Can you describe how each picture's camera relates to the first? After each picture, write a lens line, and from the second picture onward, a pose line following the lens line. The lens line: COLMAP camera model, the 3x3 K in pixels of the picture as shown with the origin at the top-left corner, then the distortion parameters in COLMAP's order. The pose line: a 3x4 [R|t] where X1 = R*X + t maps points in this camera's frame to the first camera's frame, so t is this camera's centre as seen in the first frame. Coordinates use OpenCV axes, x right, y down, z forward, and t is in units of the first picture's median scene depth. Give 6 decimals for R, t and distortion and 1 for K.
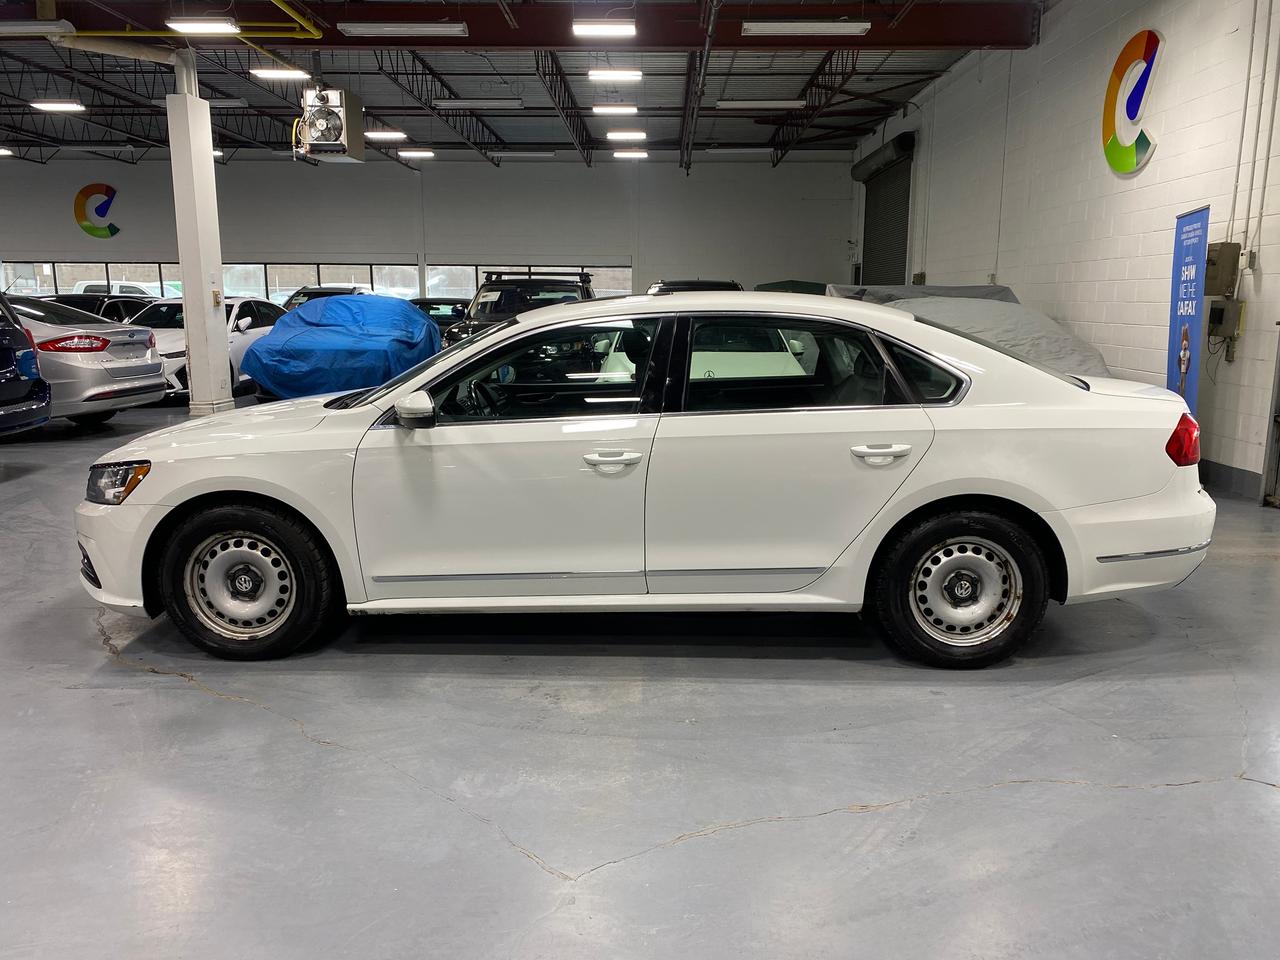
lens RADIAL K [[961.8, 0, 640.0], [0, 961.8, 480.0], [0, 0, 1]] dist [-0.000396, -0.011422]
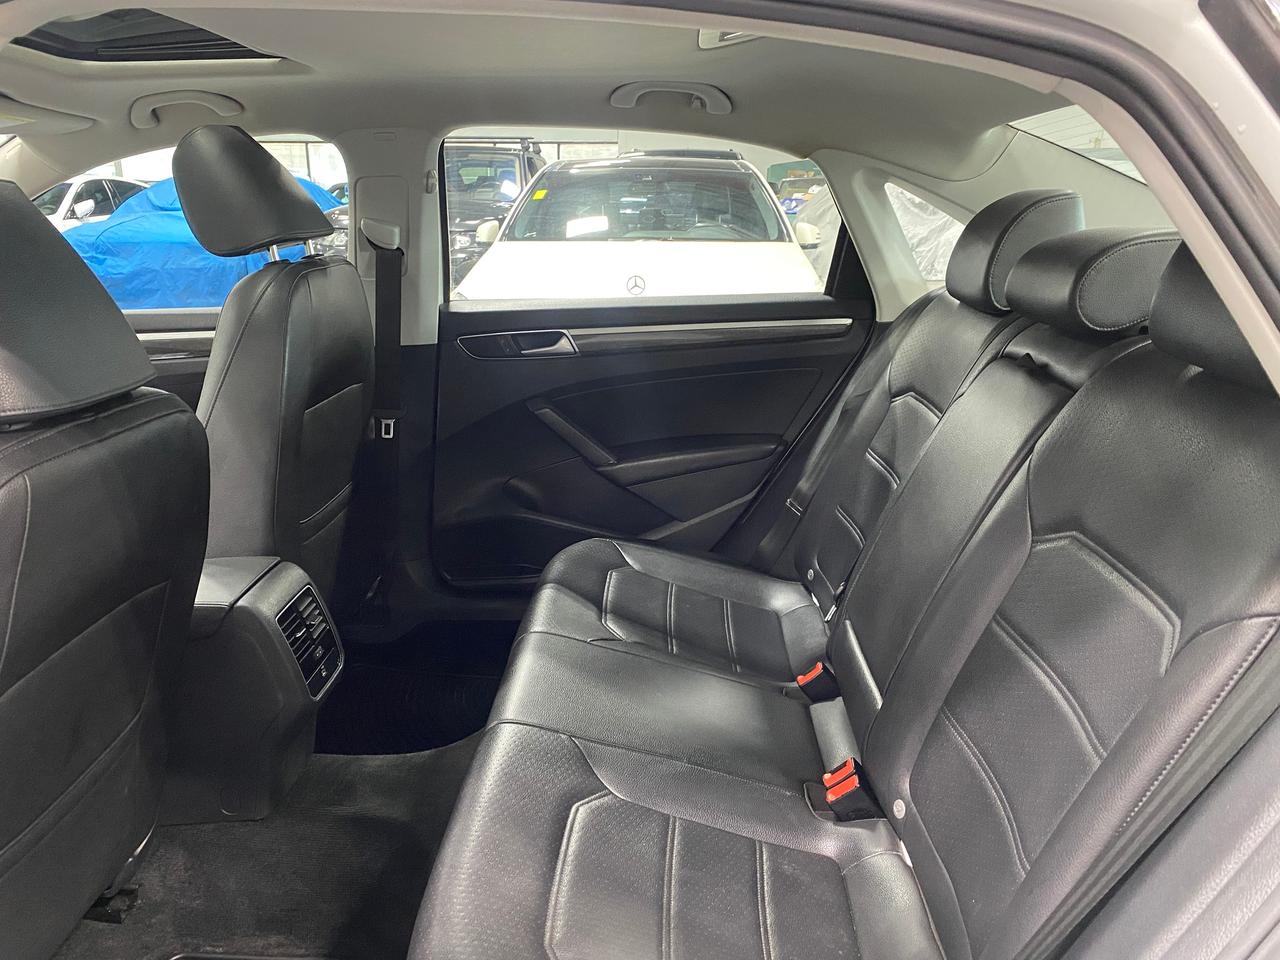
lens RADIAL K [[978.6, 0, 648.3], [0, 978.6, 484.6], [0, 0, 1]] dist [0.013924, 0.002798]
pose [[0.999912, 0.002744, -0.012994, 0.049964], [-0.001416, 0.994876, 0.101095, -0.030928], [0.013204, -0.101067, 0.994792, 0.260152]]
